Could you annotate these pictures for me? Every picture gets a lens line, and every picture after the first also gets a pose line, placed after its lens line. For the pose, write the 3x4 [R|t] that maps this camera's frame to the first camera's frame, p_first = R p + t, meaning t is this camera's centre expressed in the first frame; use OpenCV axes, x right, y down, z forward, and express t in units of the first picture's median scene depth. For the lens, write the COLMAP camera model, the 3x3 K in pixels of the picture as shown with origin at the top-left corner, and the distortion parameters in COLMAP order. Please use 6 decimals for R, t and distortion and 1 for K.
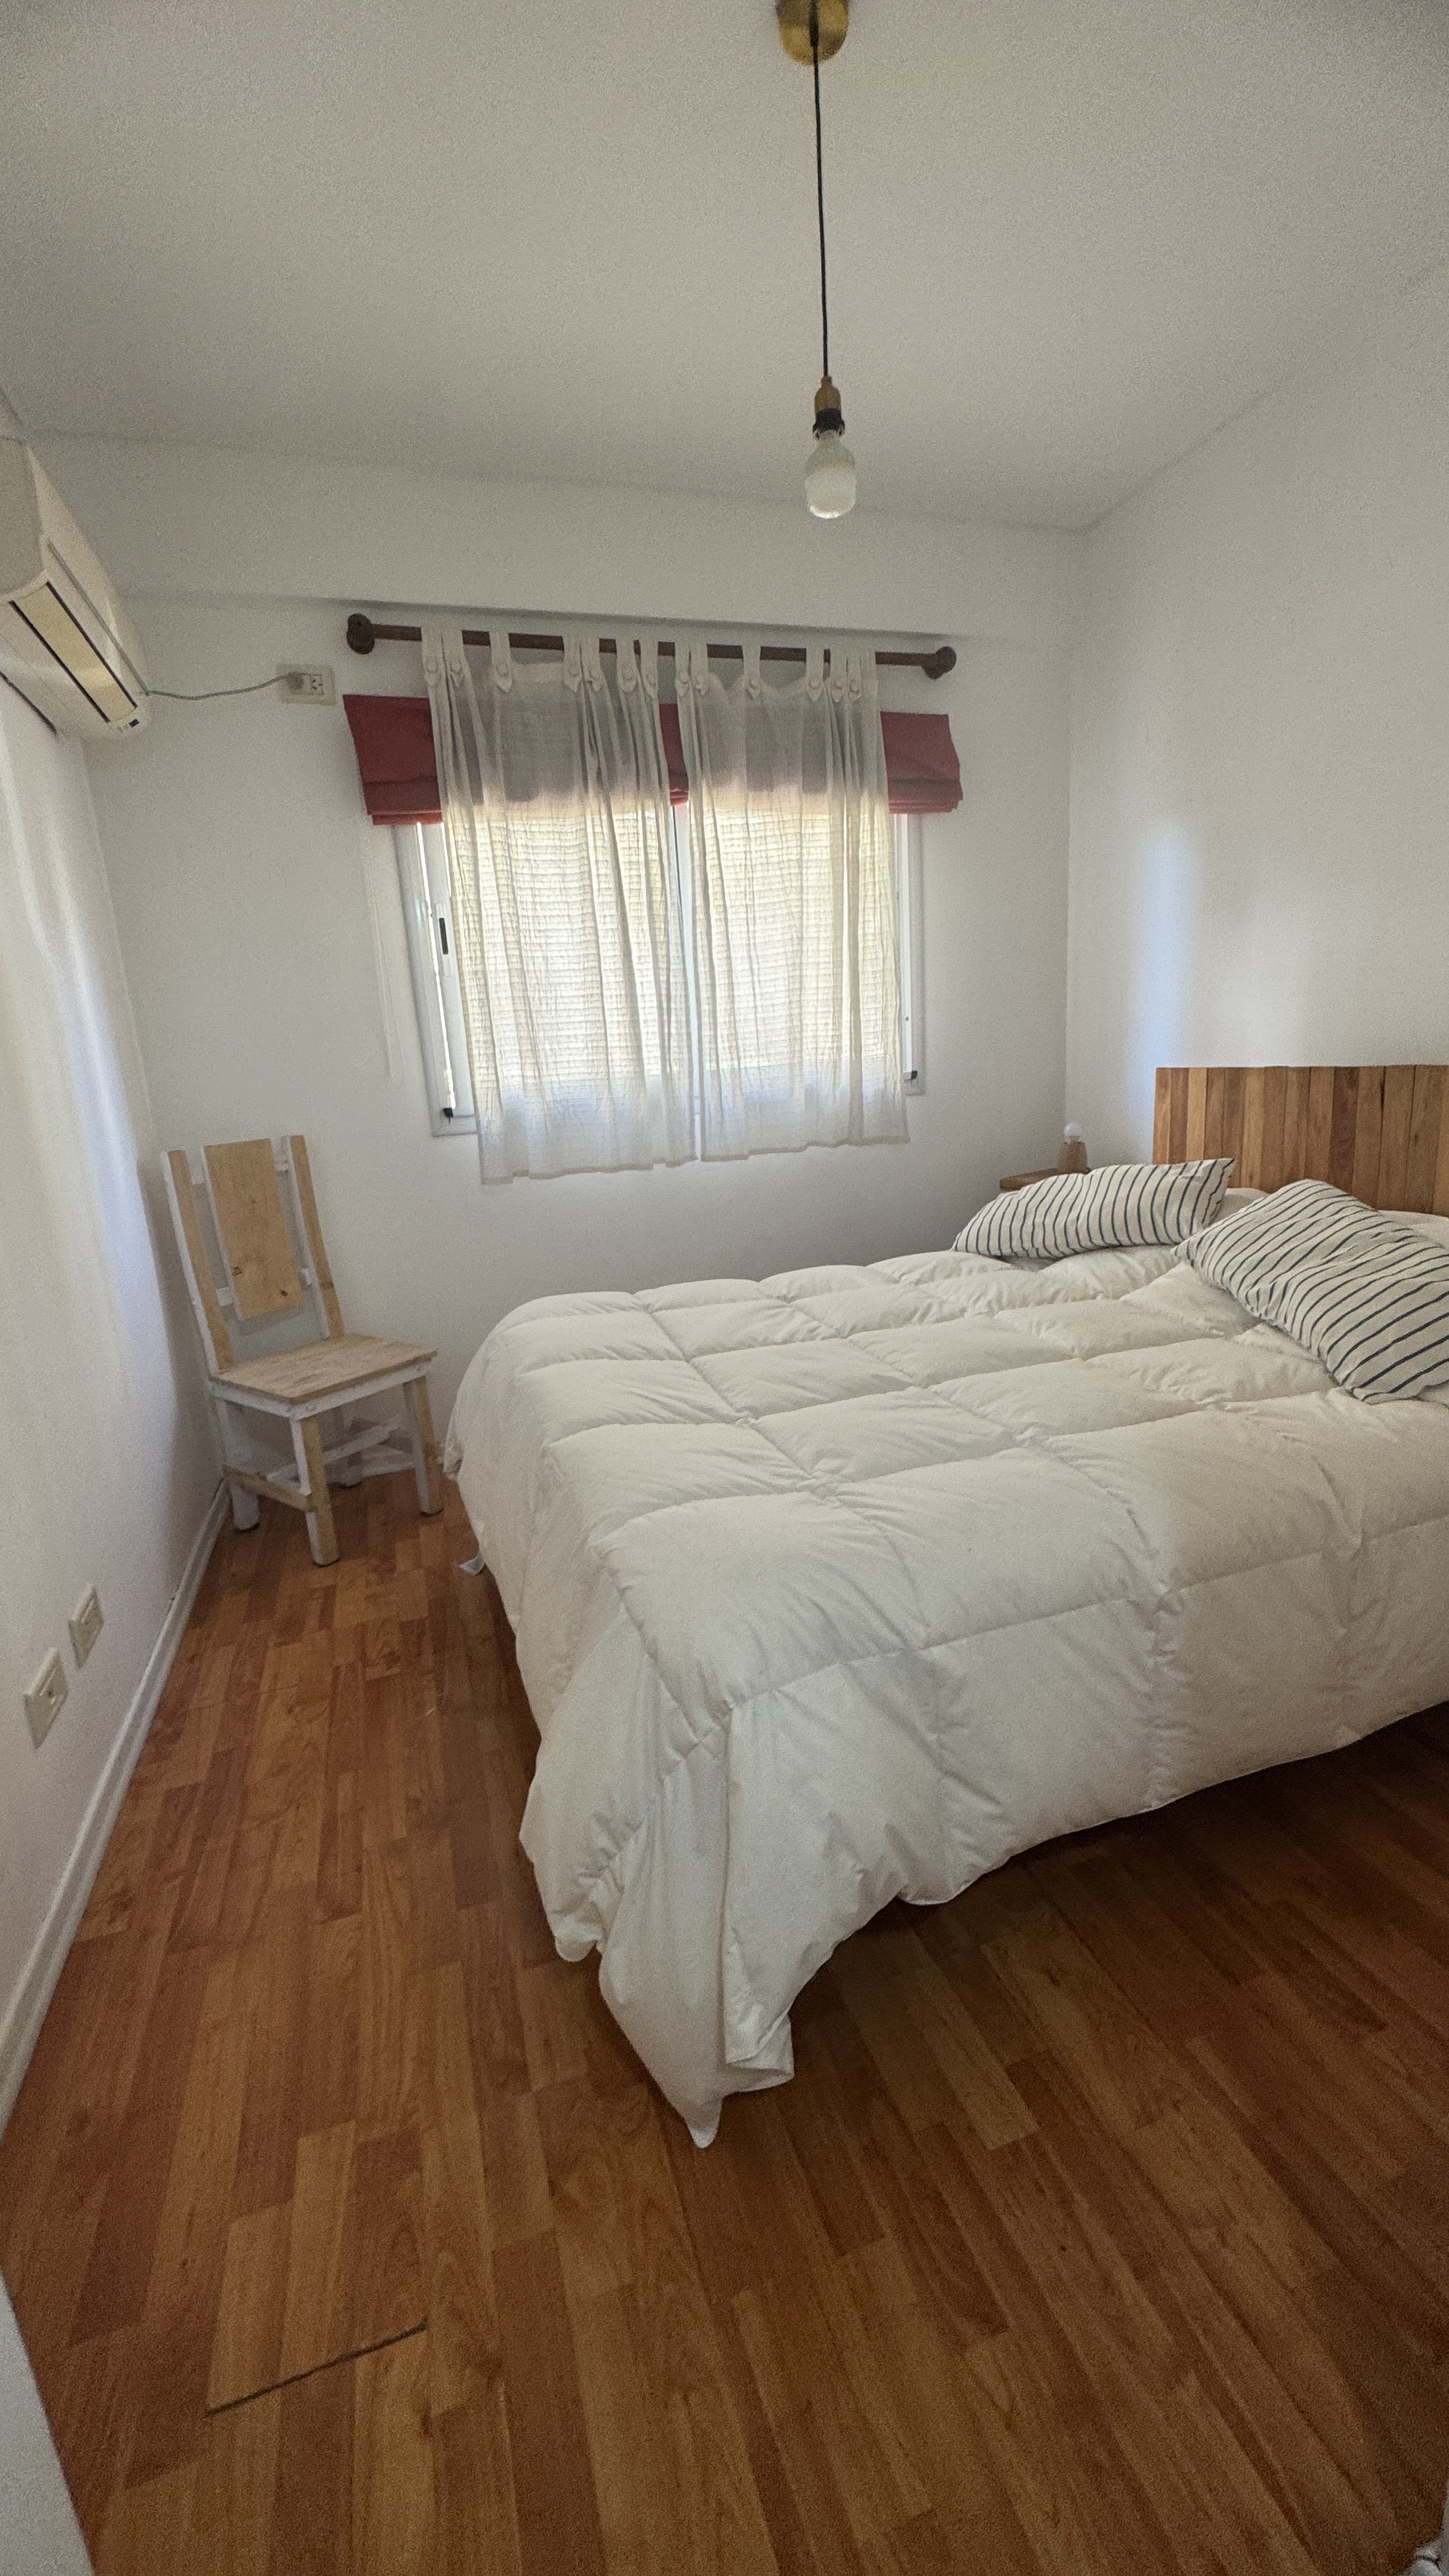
lens RADIAL K [[1021.3, 0, 737.4], [0, 1021.3, 1299.1], [0, 0, 1]] dist [-0.003410, -0.000416]
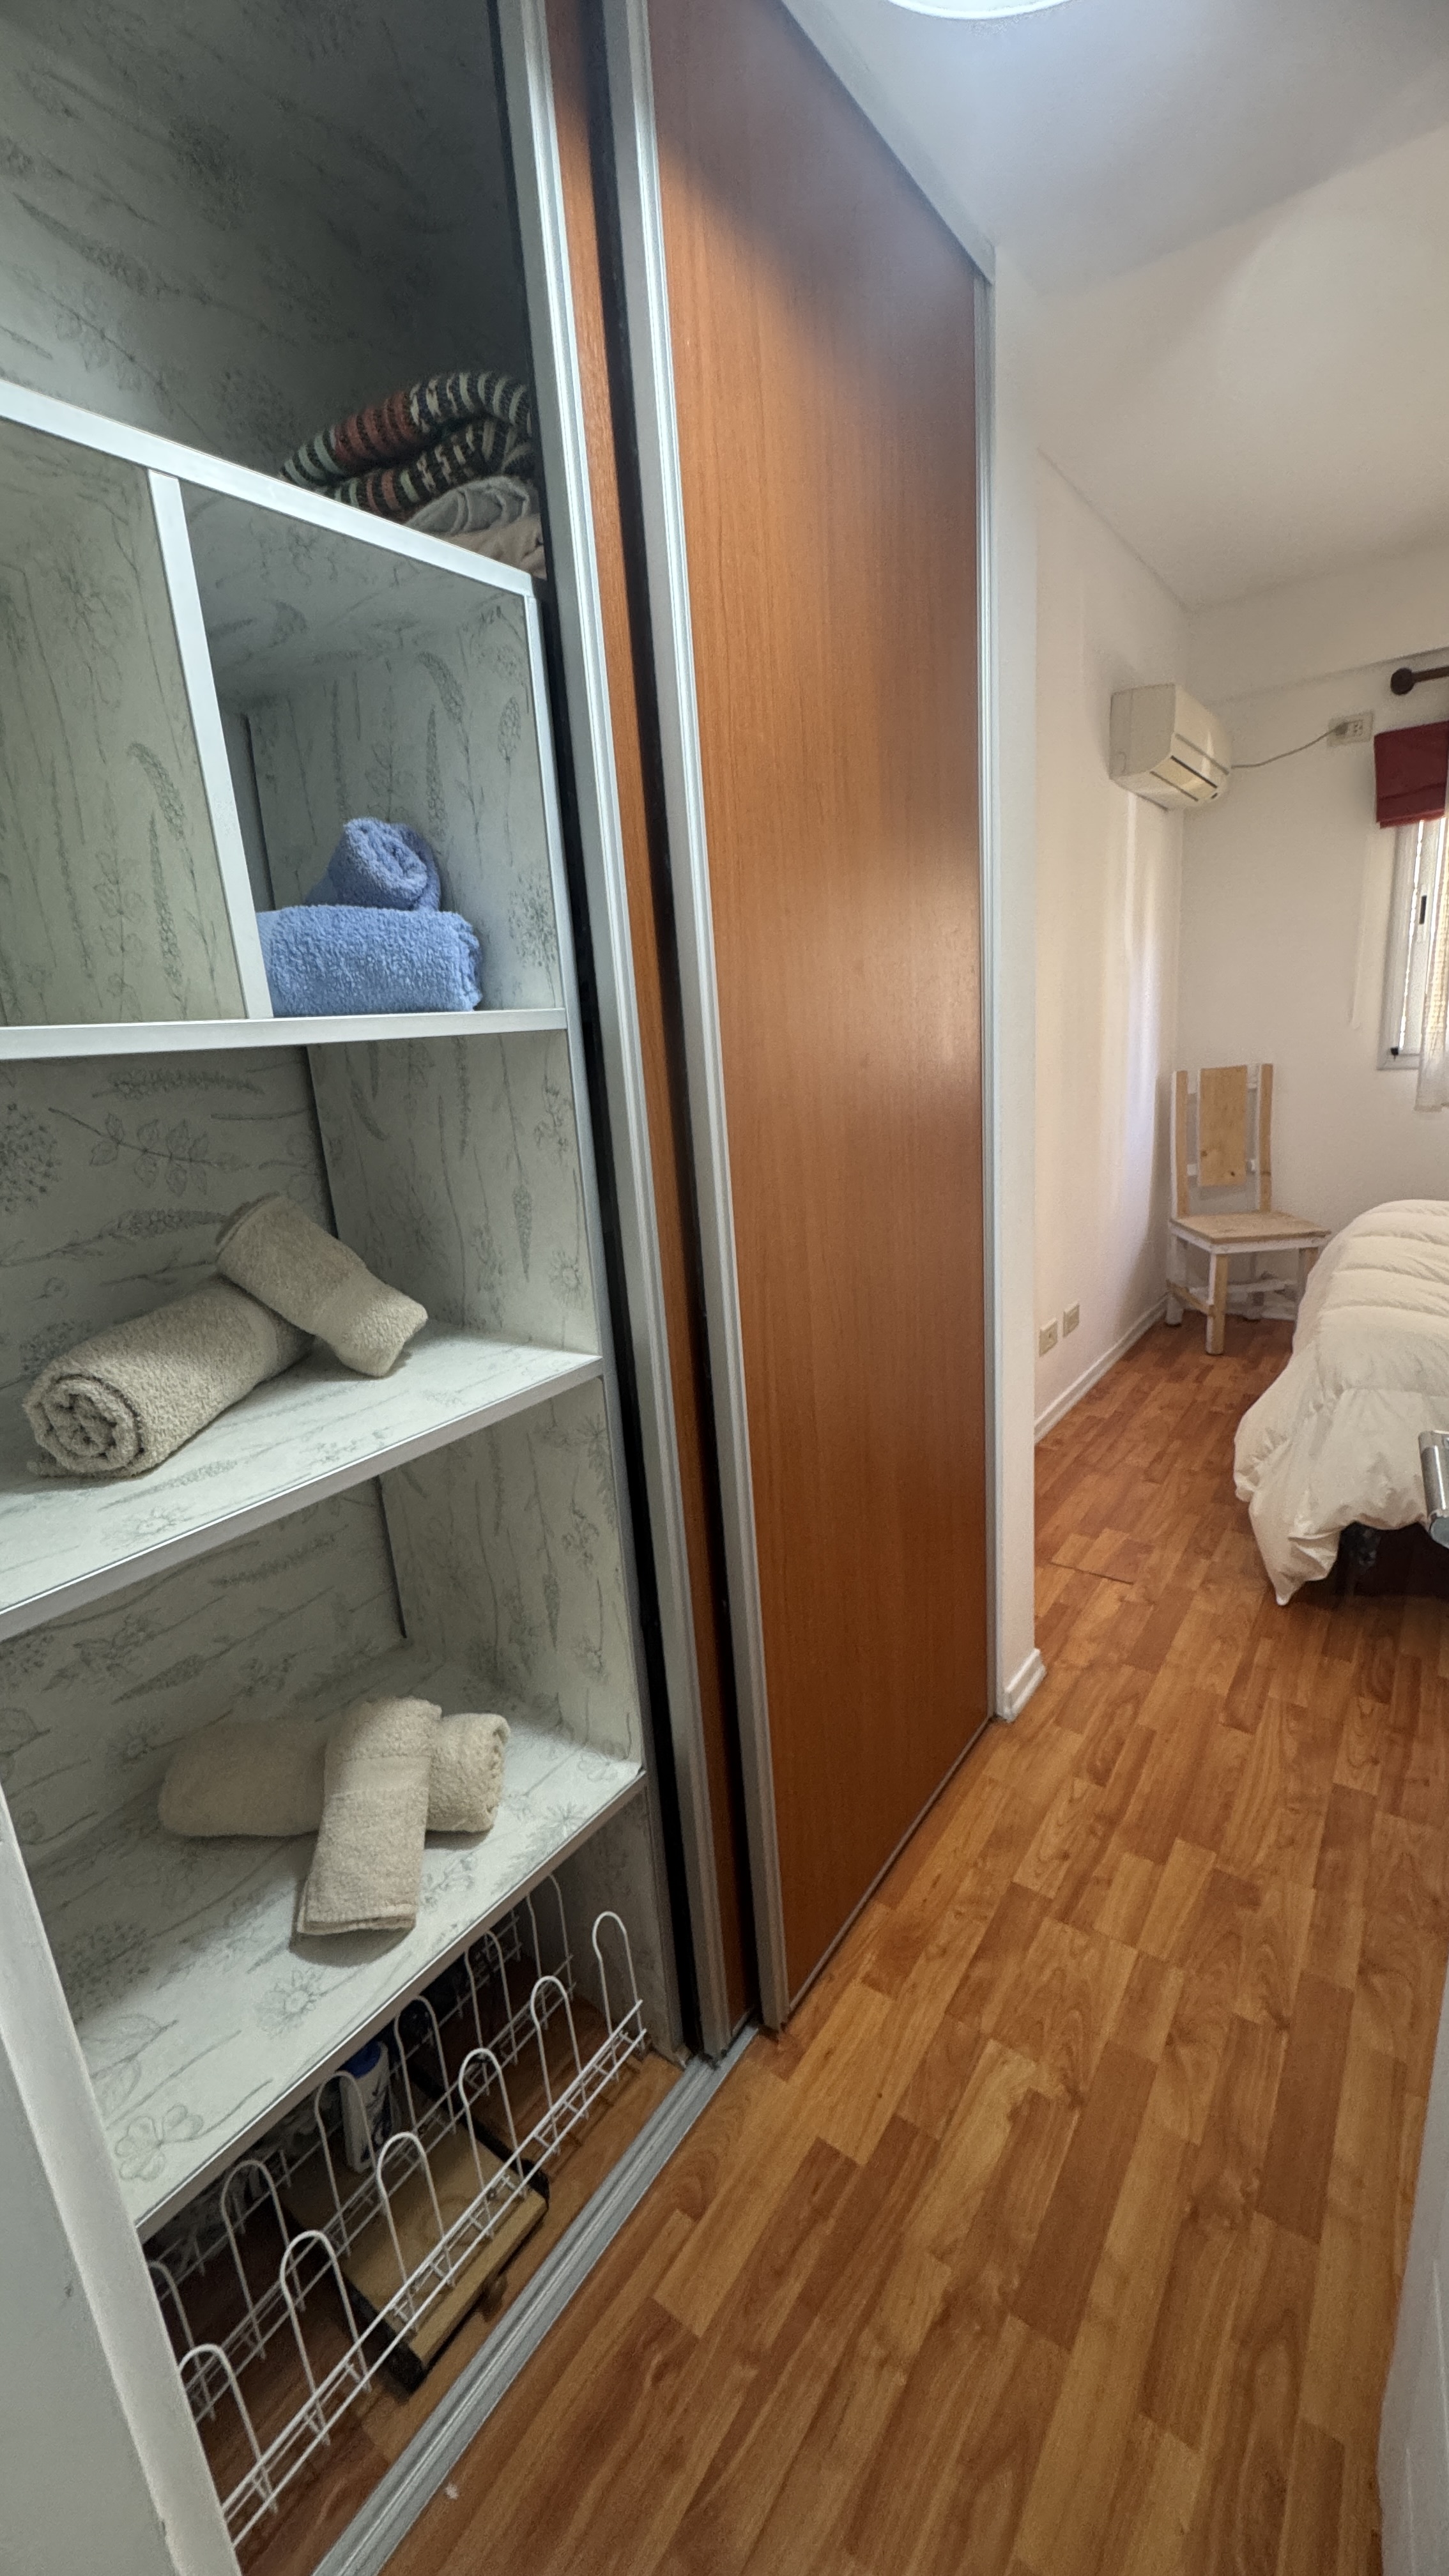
lens RADIAL K [[1021.3, 0, 735.0], [0, 1021.3, 1272.7], [0, 0, 1]] dist [-0.003410, -0.000416]
pose [[0.584012, 0.212759, -0.783367, 0.336102], [-0.159371, 0.976311, 0.146348, 0.035058], [0.795947, 0.039378, 0.604085, -0.470382]]
